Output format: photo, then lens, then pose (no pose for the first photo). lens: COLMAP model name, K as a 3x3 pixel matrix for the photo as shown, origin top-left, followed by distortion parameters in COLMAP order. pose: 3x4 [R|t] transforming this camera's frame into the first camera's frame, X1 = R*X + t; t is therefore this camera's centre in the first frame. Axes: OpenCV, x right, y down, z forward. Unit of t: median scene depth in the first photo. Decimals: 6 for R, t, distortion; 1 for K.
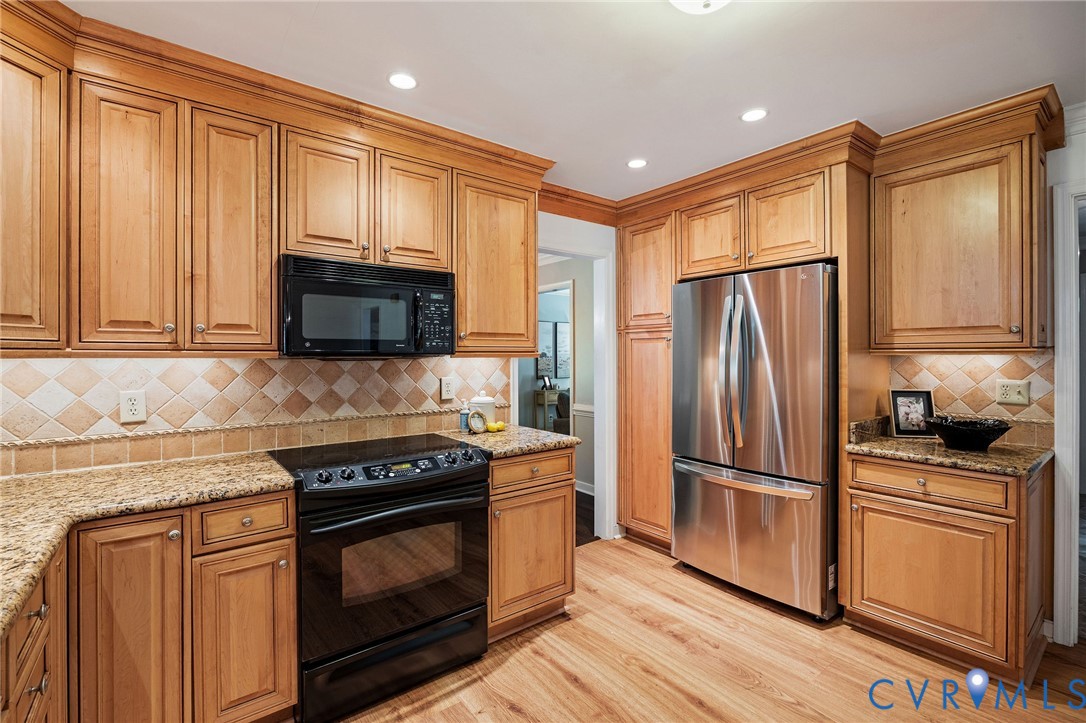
lens RADIAL K [[483.7, 0, 546.4], [0, 483.7, 357.4], [0, 0, 1]] dist [-0.013530, 0.000145]
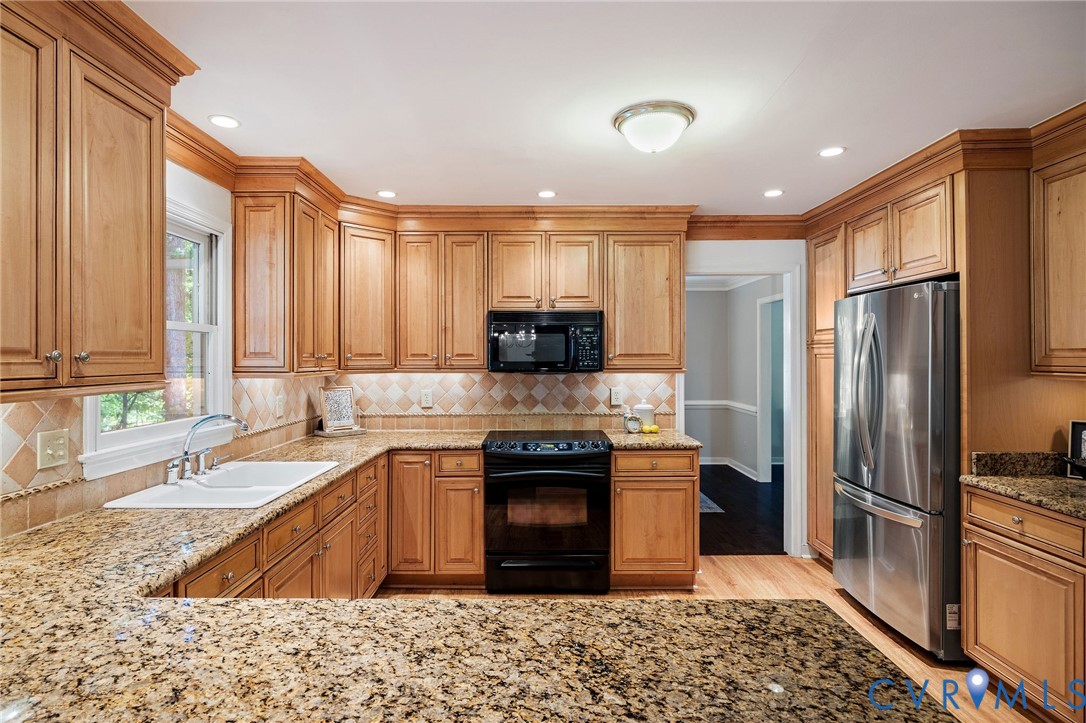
lens RADIAL K [[578.8, 0, 543.6], [0, 578.8, 359.0], [0, 0, 1]] dist [-0.001901, -0.000939]
pose [[0.793133, 0.002708, -0.609042, 0.677414], [-0.002439, 0.999996, 0.001271, -0.042739], [0.609044, 0.000478, 0.793137, -0.387948]]
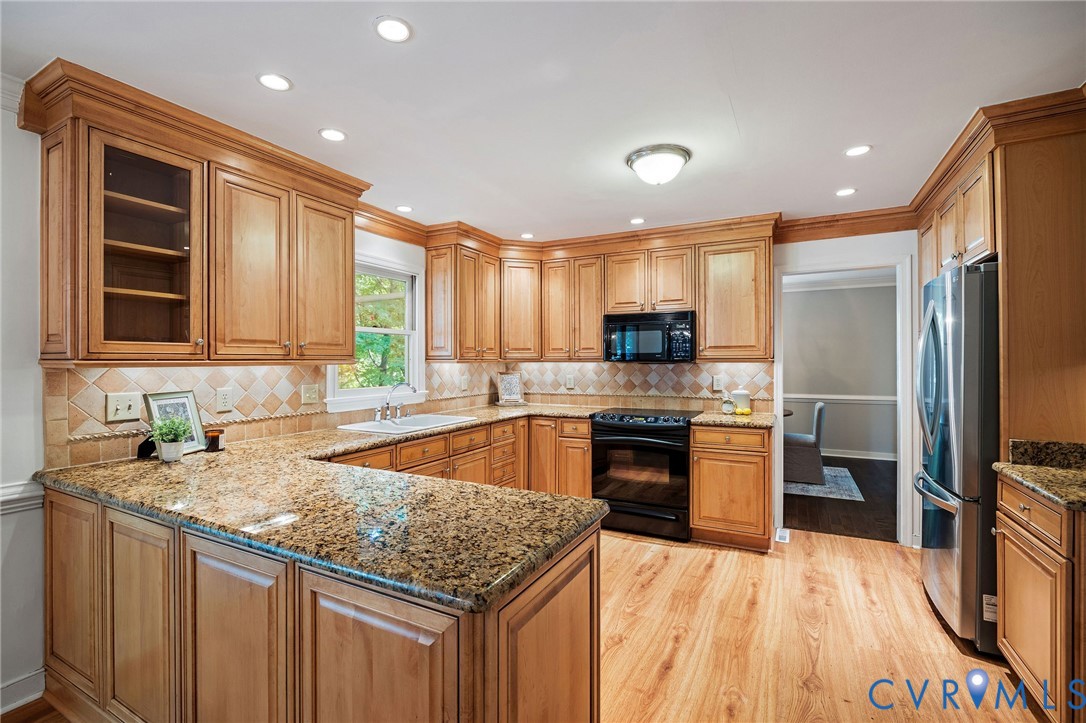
lens RADIAL K [[494.3, 0, 543.0], [0, 494.3, 361.5], [0, 0, 1]] dist [-0.002678, -0.000139]
pose [[0.421095, 0.003647, -0.907009, 1.128364], [-0.000440, 0.999993, 0.003817, -0.009789], [0.907016, -0.001208, 0.421093, -0.159751]]
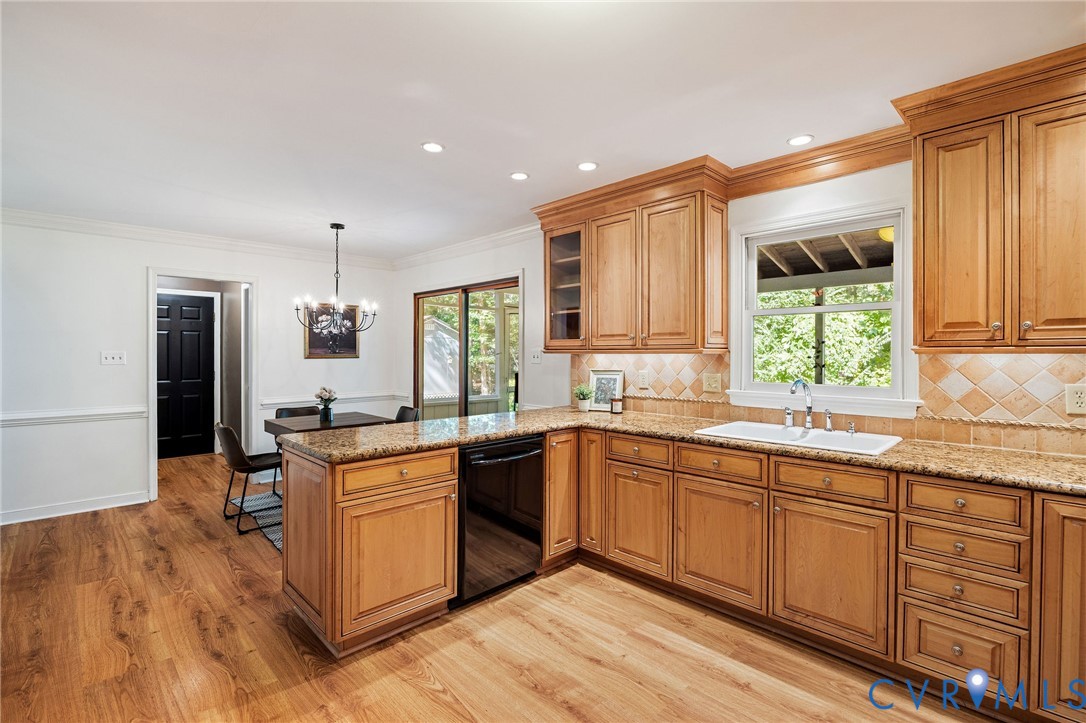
lens RADIAL K [[494.3, 0, 543.0], [0, 494.3, 361.5], [0, 0, 1]] dist [-0.002678, -0.000139]
pose [[-0.992947, 0.003741, -0.118502, 0.276837], [0.001461, 0.999812, 0.019323, -0.001900], [0.118552, 0.019013, -0.992766, 1.121283]]
